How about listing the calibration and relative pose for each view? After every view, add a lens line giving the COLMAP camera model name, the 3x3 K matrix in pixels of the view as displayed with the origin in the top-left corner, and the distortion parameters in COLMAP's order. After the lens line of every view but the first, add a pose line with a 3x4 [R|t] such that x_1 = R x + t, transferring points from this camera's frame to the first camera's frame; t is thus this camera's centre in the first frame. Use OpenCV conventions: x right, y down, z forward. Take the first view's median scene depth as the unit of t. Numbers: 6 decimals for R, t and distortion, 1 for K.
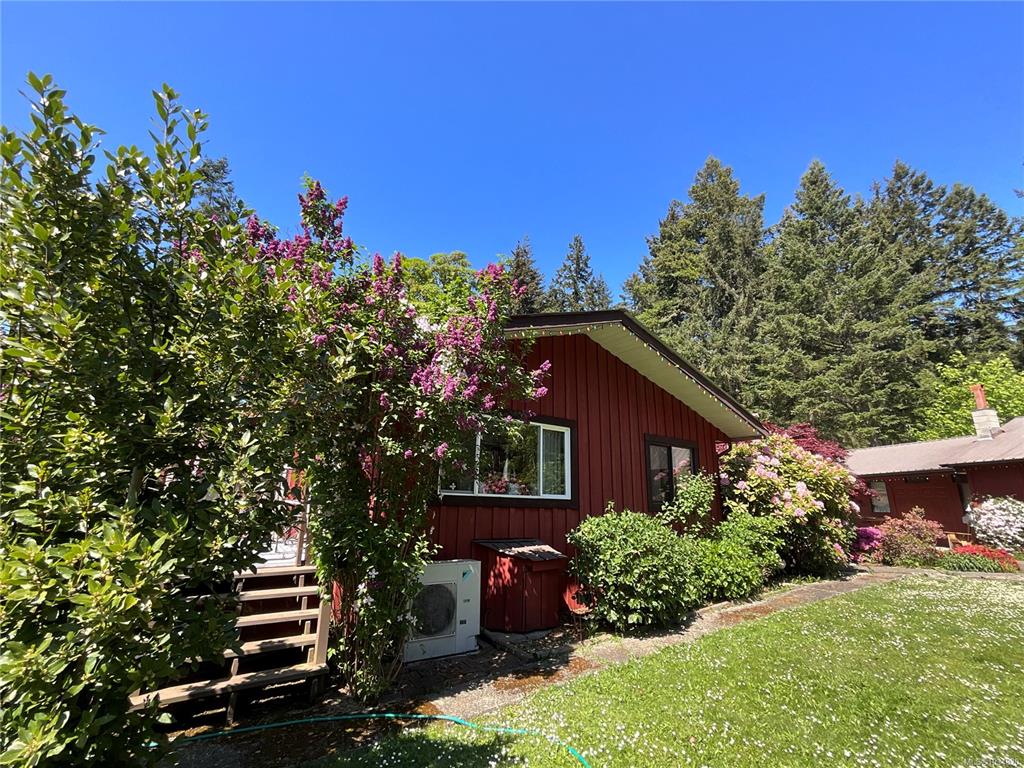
lens RADIAL K [[449.4, 0, 515.0], [0, 449.4, 386.5], [0, 0, 1]] dist [-0.014450, 0.011927]
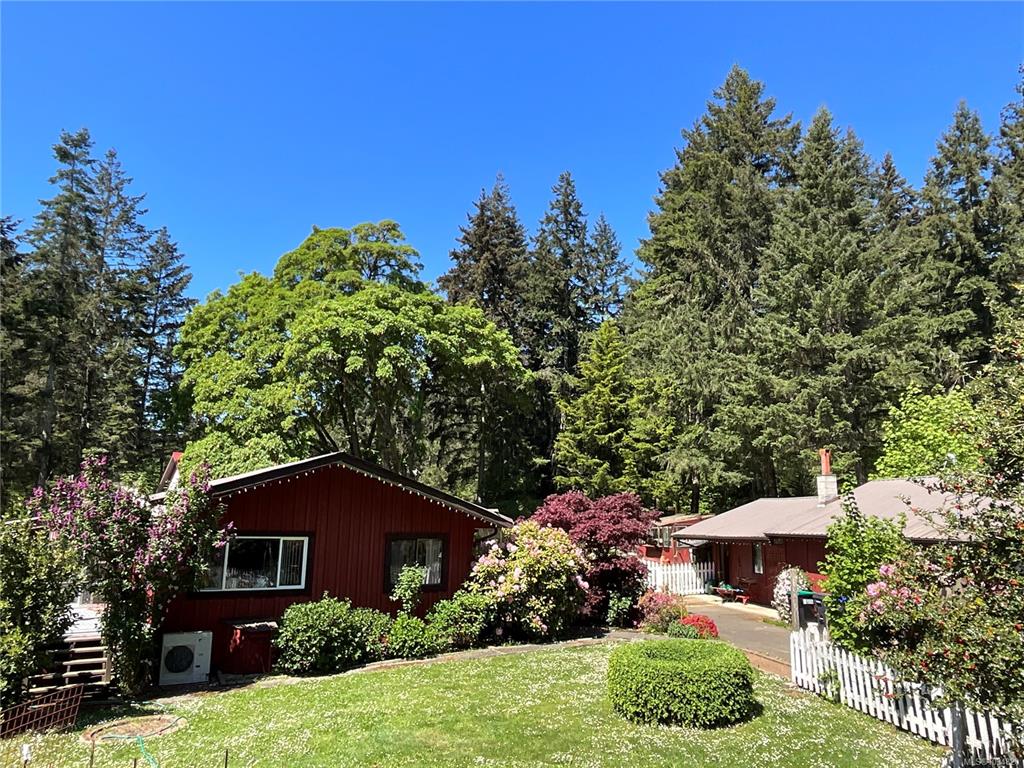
lens RADIAL K [[707.2, 0, 519.0], [0, 707.2, 387.8], [0, 0, 1]] dist [0.000845, -0.009206]
pose [[0.997444, -0.017507, -0.069276, 0.733434], [0.022548, 0.997102, 0.072662, -0.402696], [0.067804, -0.074038, 0.994948, -0.867214]]
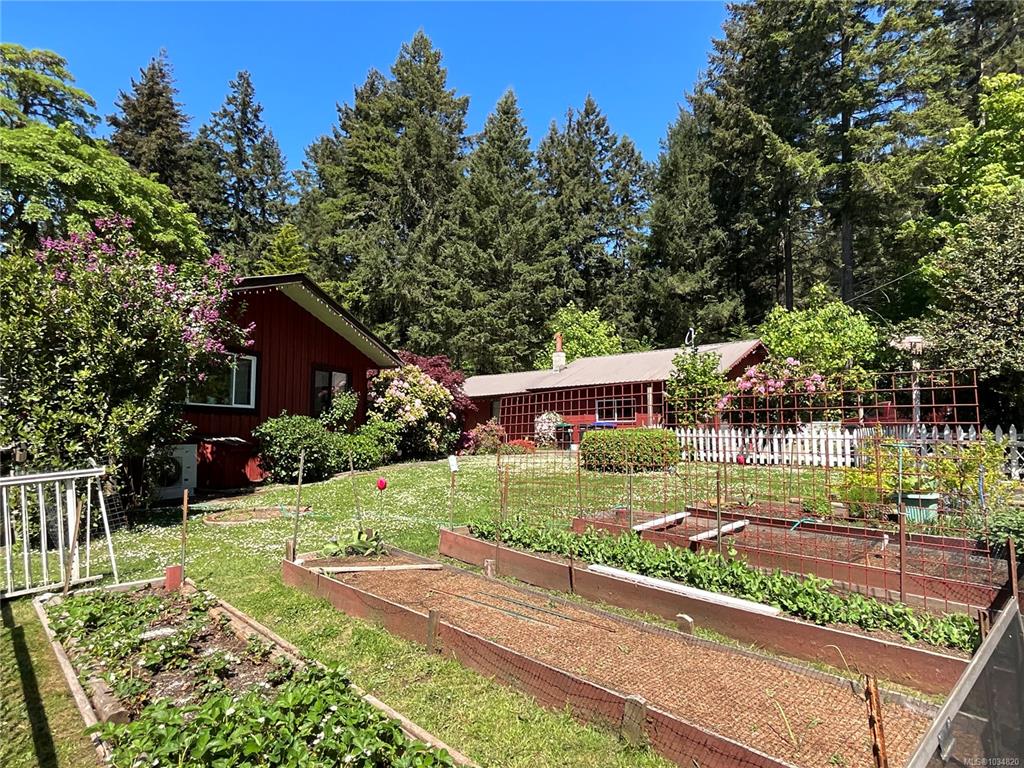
lens RADIAL K [[597.7, 0, 512.0], [0, 597.7, 384.0], [0, 0, 1]] dist [0.003120, 0.000638]
pose [[0.827542, 0.027118, 0.560749, -0.193531], [-0.126540, 0.982139, 0.139248, -0.137282], [-0.546957, -0.186191, 0.816193, -0.708452]]
